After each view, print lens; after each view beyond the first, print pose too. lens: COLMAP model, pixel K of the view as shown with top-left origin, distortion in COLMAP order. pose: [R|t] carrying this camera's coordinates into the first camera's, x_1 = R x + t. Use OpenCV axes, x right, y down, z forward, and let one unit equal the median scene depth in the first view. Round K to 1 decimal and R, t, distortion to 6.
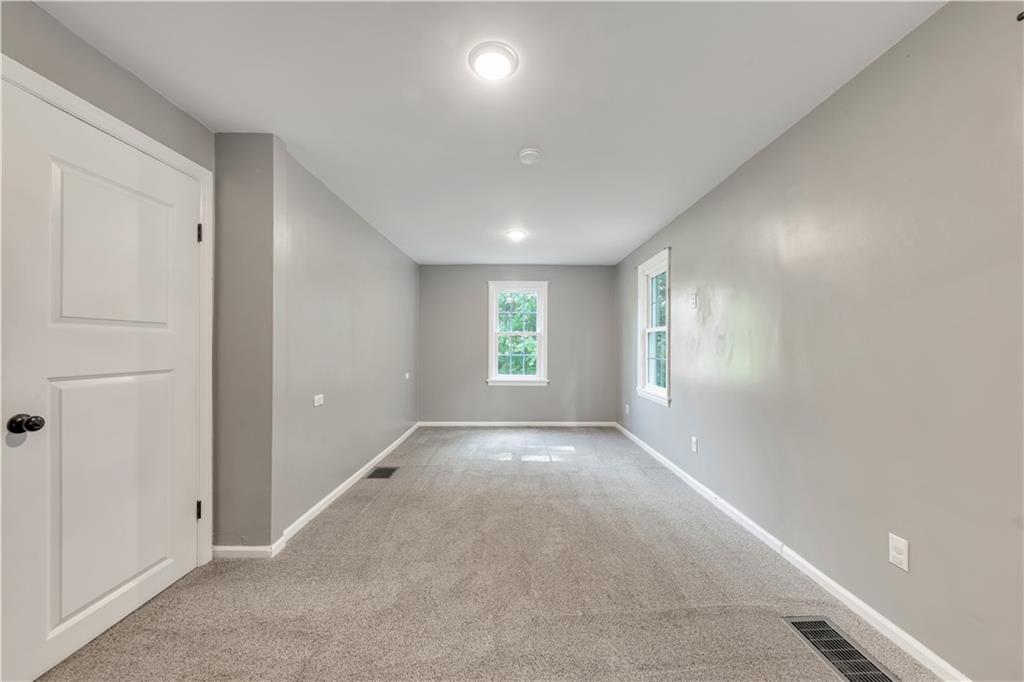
lens RADIAL K [[361.1, 0, 491.4], [0, 361.1, 342.0], [0, 0, 1]] dist [0.000173, -0.000083]
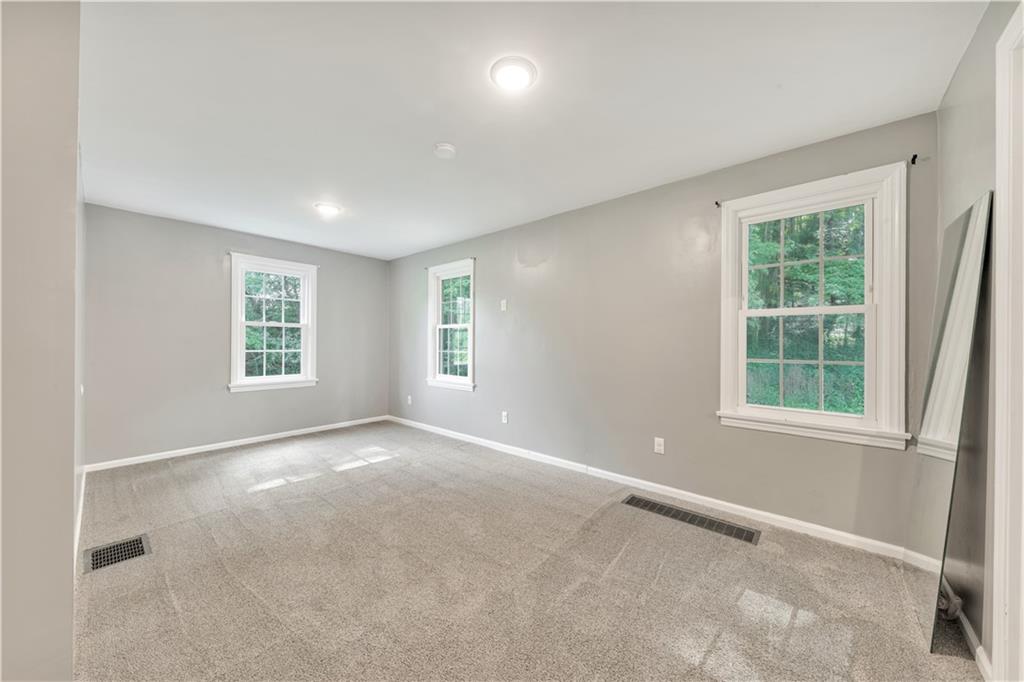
lens RADIAL K [[361.1, 0, 512.2], [0, 361.1, 339.6], [0, 0, 1]] dist [0.000173, -0.000083]
pose [[0.651082, 0.004272, 0.758995, -0.331684], [-0.011258, 0.999929, 0.004029, 0.001434], [-0.758924, -0.011168, 0.651084, 0.124275]]
